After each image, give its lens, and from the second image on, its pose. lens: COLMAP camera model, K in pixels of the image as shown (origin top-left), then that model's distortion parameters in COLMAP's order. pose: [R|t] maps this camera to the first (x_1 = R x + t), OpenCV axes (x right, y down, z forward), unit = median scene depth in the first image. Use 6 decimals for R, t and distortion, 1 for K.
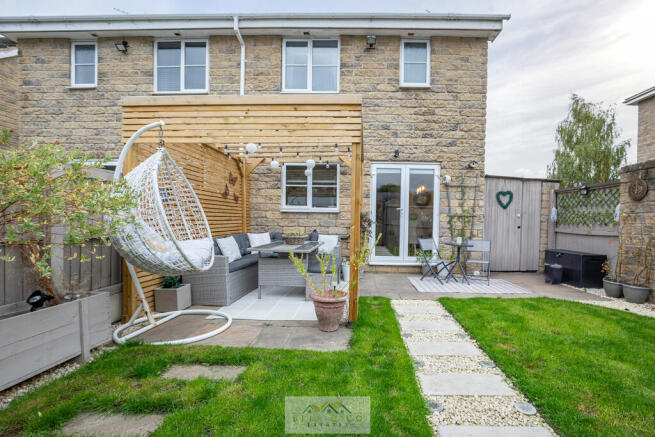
lens RADIAL K [[311.1, 0, 356.9], [0, 311.1, 233.4], [0, 0, 1]] dist [-0.030079, 0.000755]
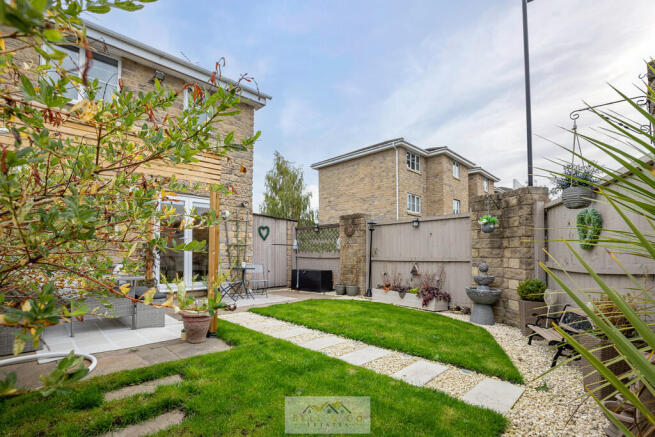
lens RADIAL K [[302.5, 0, 315.4], [0, 302.5, 248.3], [0, 0, 1]] dist [-0.025568, 0.002051]
pose [[0.721120, 0.000318, 0.692811, -0.256518], [0.033731, 0.998798, -0.035568, 0.007987], [-0.691989, 0.049018, 0.720242, -0.059267]]
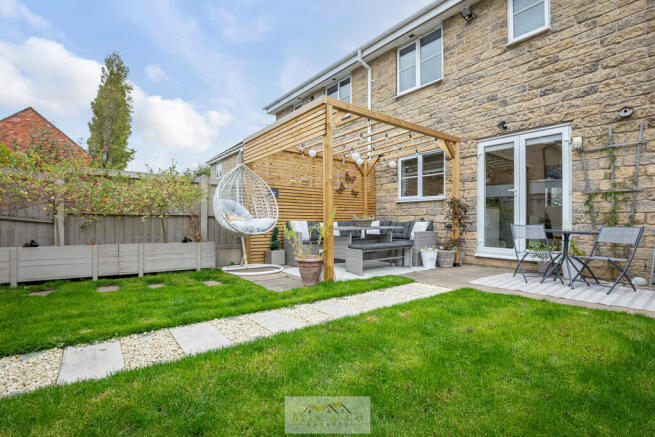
lens RADIAL K [[302.5, 0, 327.0], [0, 302.5, 222.3], [0, 0, 1]] dist [-0.025568, 0.002051]
pose [[0.635890, -0.010685, -0.771706, 0.440843], [-0.025620, 0.999061, -0.034944, 0.045916], [0.771354, 0.041991, 0.635019, 0.126252]]
